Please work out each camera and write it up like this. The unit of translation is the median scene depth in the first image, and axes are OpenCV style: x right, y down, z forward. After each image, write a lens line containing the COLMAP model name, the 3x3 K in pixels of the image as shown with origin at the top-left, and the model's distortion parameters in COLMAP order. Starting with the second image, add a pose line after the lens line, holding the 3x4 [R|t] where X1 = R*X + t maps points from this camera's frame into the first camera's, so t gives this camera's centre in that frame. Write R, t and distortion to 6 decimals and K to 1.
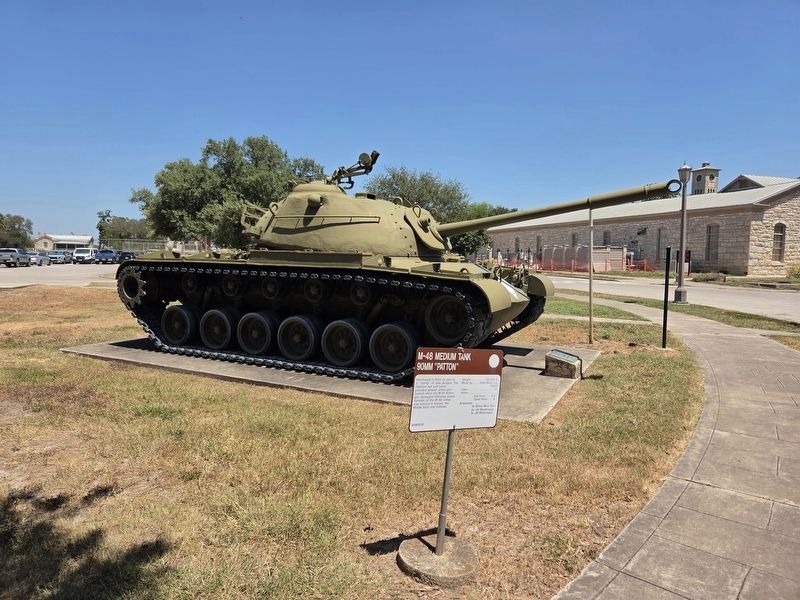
lens RADIAL K [[527.9, 0, 399.6], [0, 527.9, 298.5], [0, 0, 1]] dist [0.046845, -0.000377]
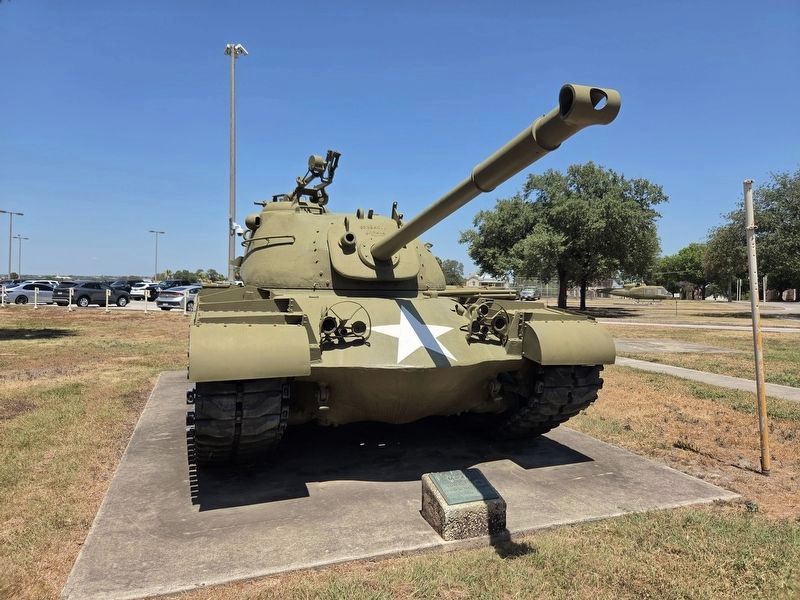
lens RADIAL K [[527.9, 0, 400.2], [0, 527.9, 302.5], [0, 0, 1]] dist [0.046845, -0.000377]
pose [[0.726112, 0.023736, -0.687167, 0.578377], [-0.067737, 0.997012, -0.037138, -0.042166], [0.684232, 0.073513, 0.725550, 0.556668]]
